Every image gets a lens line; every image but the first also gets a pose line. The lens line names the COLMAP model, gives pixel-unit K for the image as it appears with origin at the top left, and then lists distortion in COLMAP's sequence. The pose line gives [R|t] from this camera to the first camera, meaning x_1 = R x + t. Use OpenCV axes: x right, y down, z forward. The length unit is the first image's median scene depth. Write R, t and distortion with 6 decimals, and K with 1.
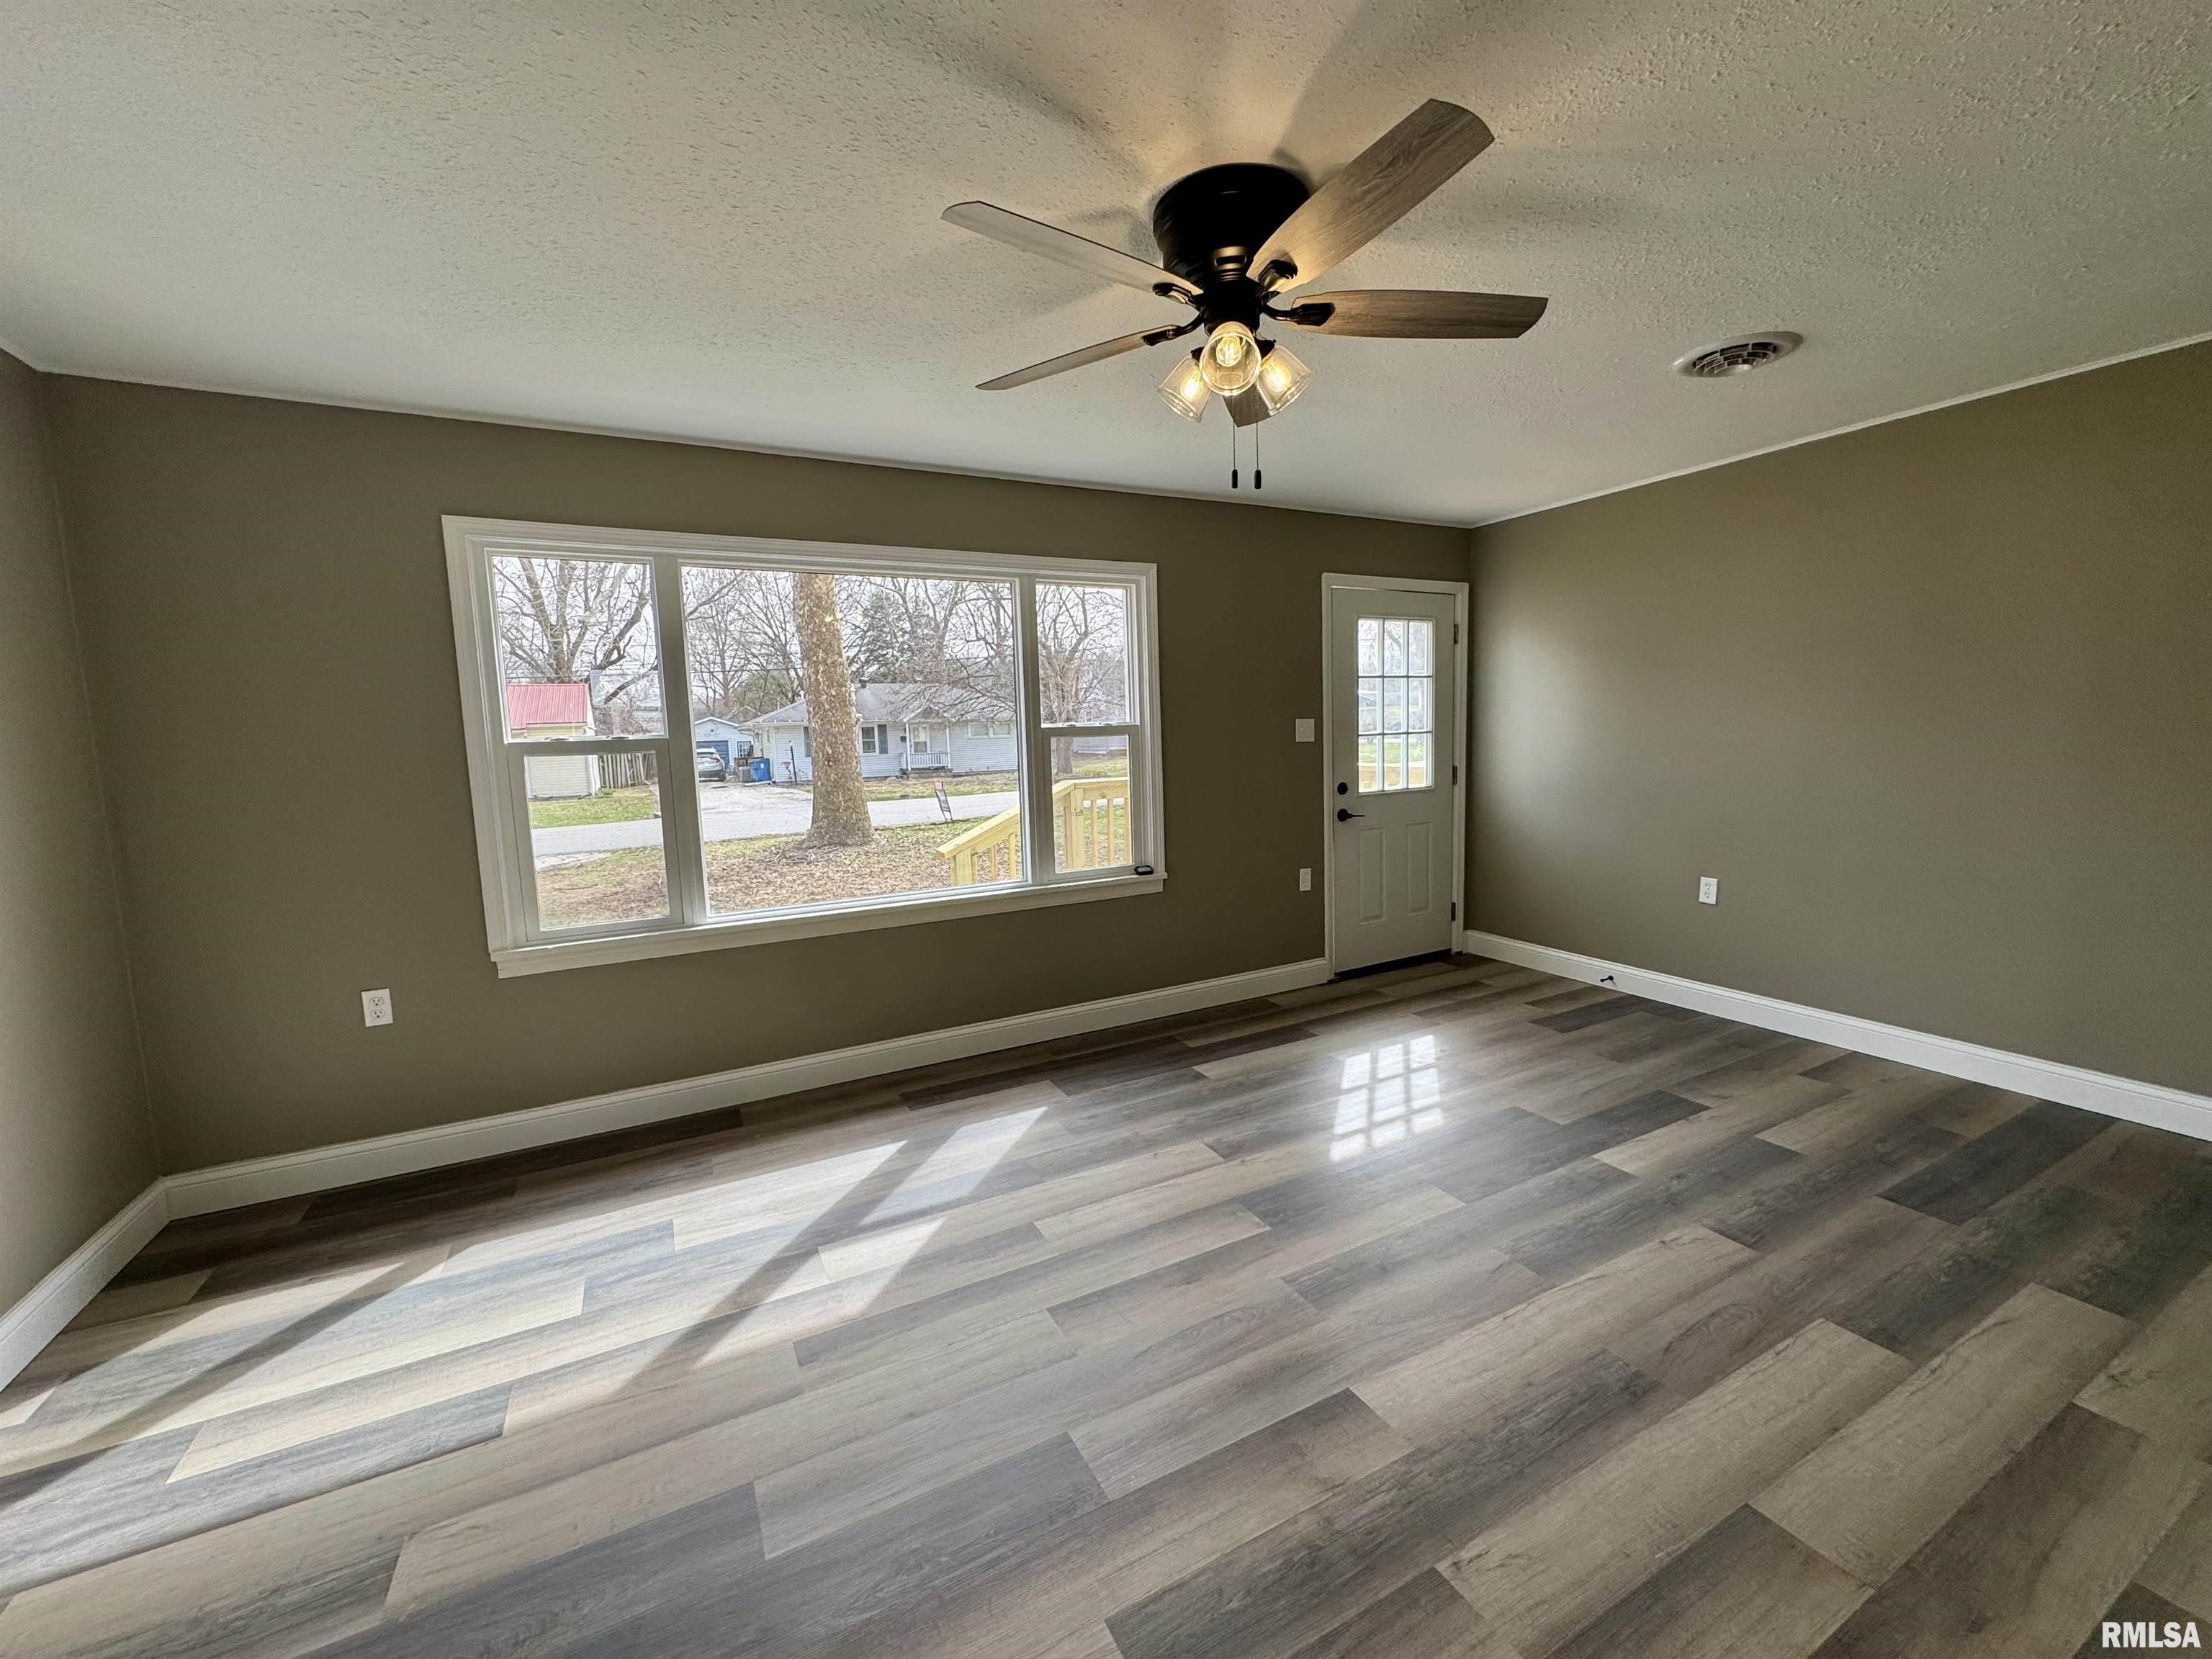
lens RADIAL K [[884.7, 0, 1097.8], [0, 884.7, 829.8], [0, 0, 1]] dist [-0.003119, 0.000116]
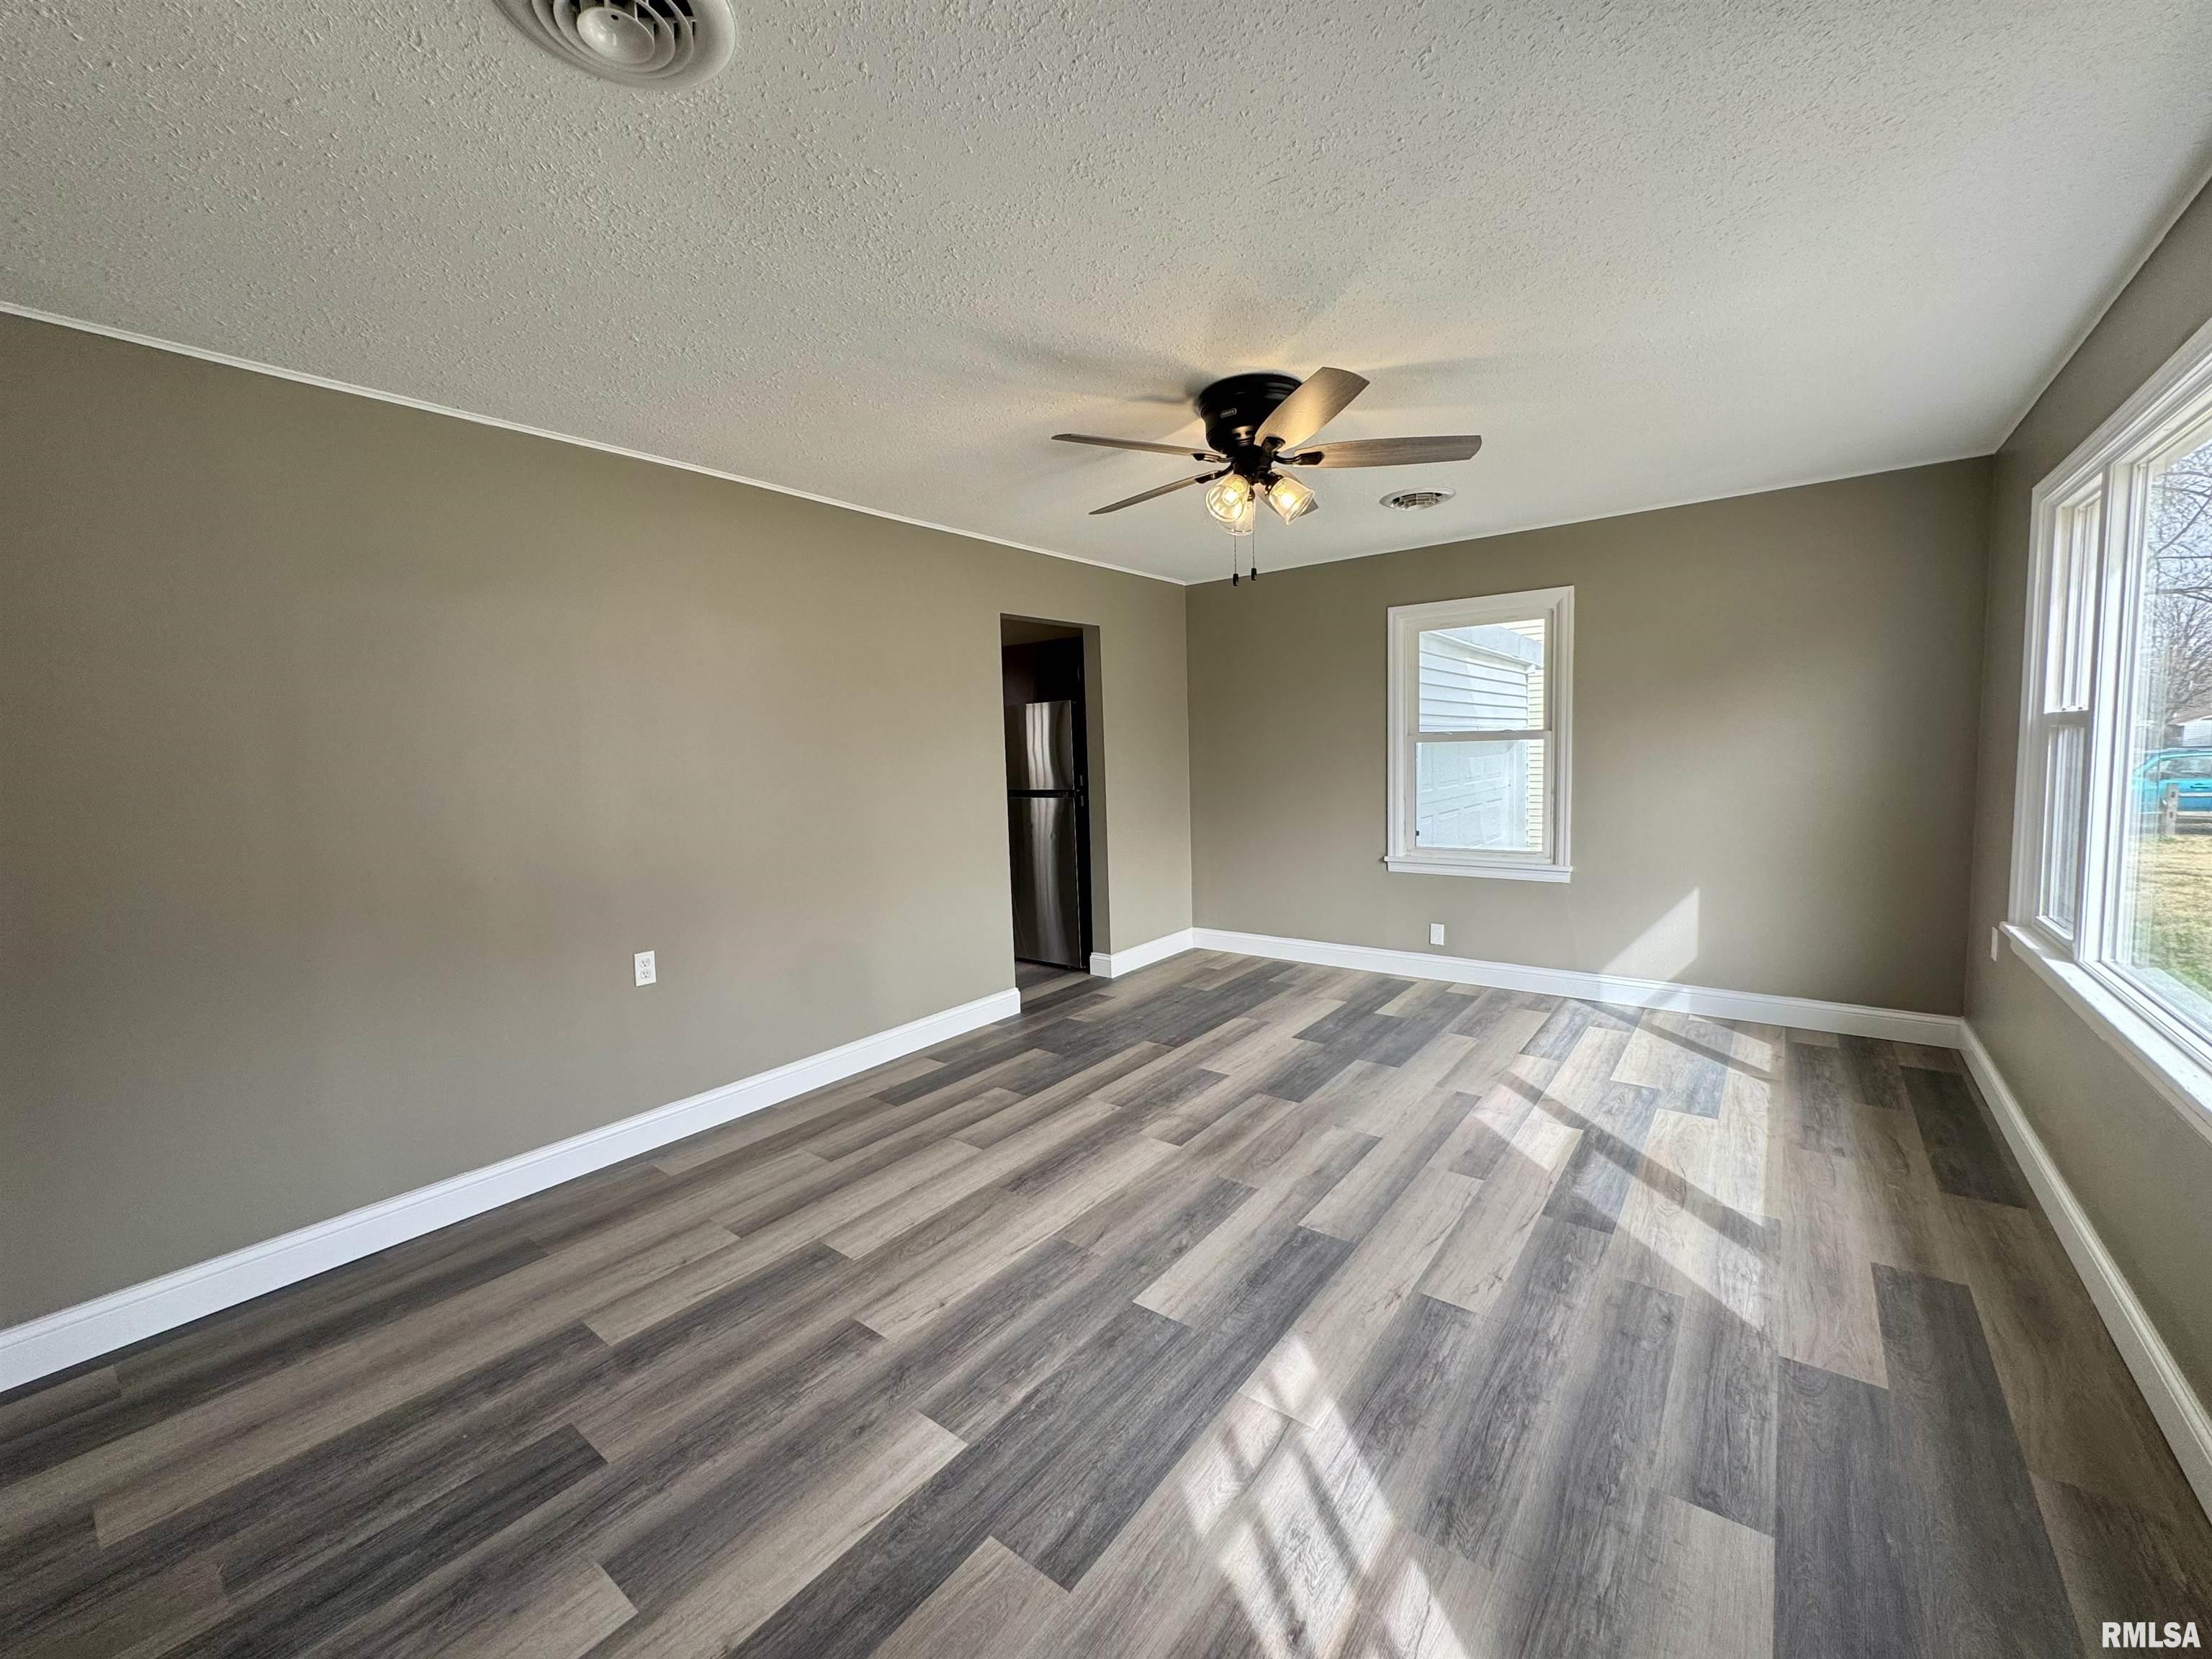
lens RADIAL K [[884.7, 0, 1102.3], [0, 884.7, 827.0], [0, 0, 1]] dist [-0.003119, 0.000116]
pose [[-0.905751, 0.095494, -0.412912, 0.695591], [0.010578, 0.979075, 0.203226, -0.193932], [0.423678, 0.179704, -0.887808, 1.533327]]
